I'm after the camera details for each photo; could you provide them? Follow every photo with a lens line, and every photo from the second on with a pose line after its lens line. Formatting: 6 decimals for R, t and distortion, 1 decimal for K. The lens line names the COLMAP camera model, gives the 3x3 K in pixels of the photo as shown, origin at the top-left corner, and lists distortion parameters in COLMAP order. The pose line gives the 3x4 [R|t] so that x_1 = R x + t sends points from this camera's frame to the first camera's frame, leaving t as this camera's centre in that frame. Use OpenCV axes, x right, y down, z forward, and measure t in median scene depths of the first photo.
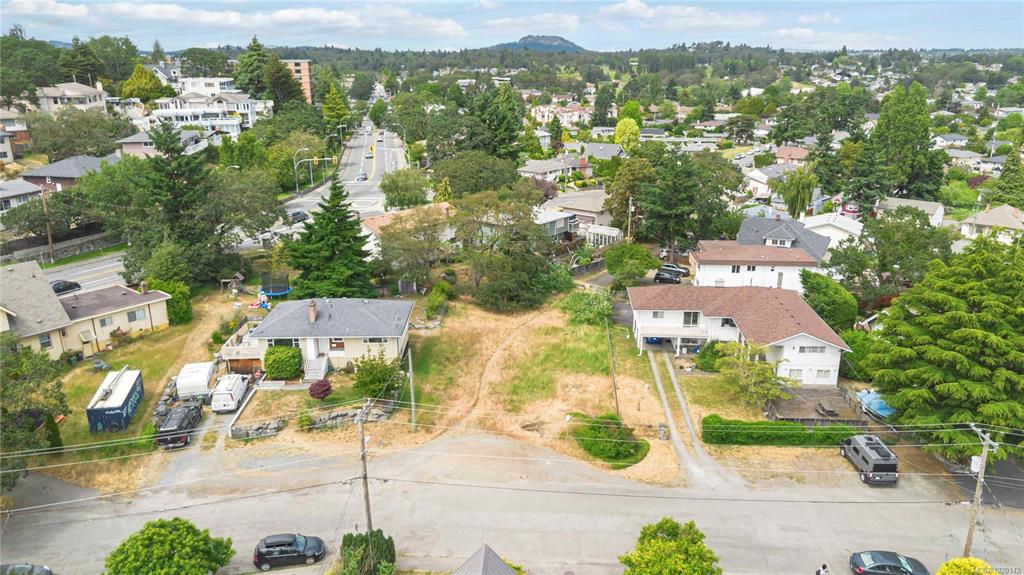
lens RADIAL K [[729.5, 0, 514.5], [0, 729.5, 284.3], [0, 0, 1]] dist [0.056366, -0.050604]
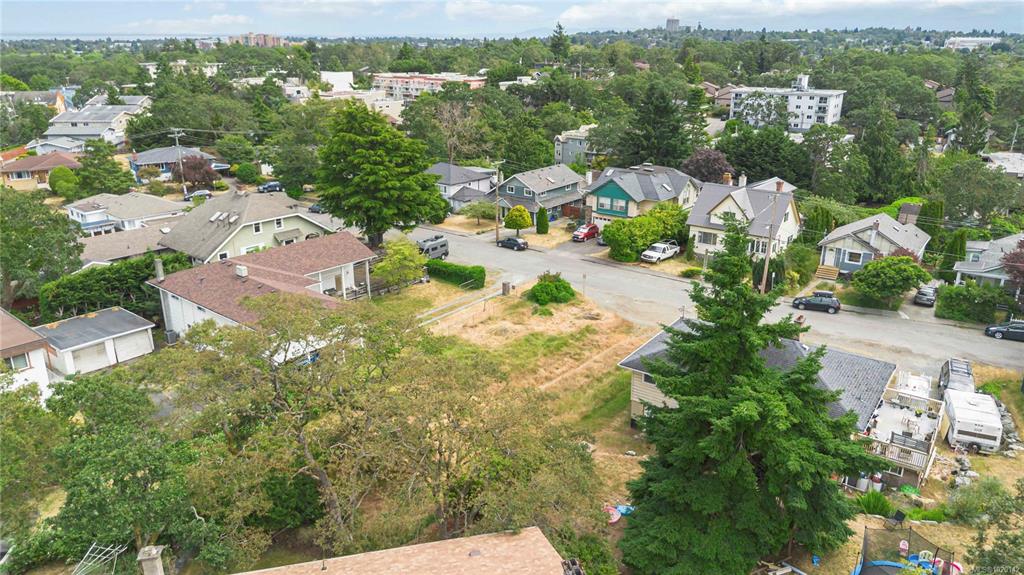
lens RADIAL K [[729.5, 0, 508.5], [0, 729.5, 286.0], [0, 0, 1]] dist [0.056366, -0.050604]
pose [[-0.806635, -0.182241, 0.562253, -0.380970], [0.183262, 0.827279, 0.531059, -0.352065], [-0.561921, 0.531410, -0.633914, 1.376573]]
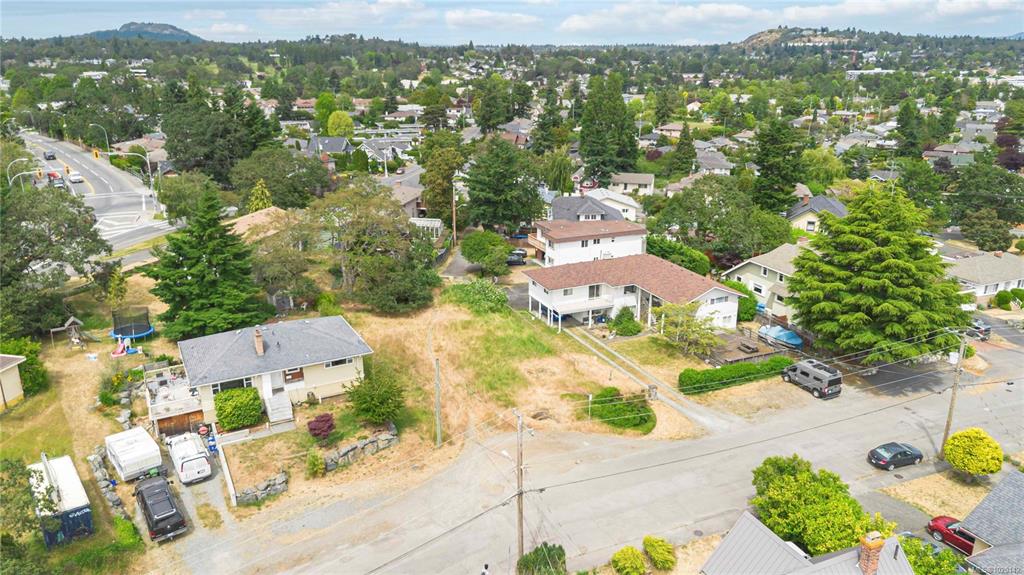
lens RADIAL K [[729.5, 0, 509.2], [0, 729.5, 288.8], [0, 0, 1]] dist [0.056366, -0.050604]
pose [[0.887813, -0.139118, 0.438674, -0.339593], [0.132714, 0.990114, 0.045404, -0.022228], [-0.440654, 0.017908, 0.897499, 0.094451]]
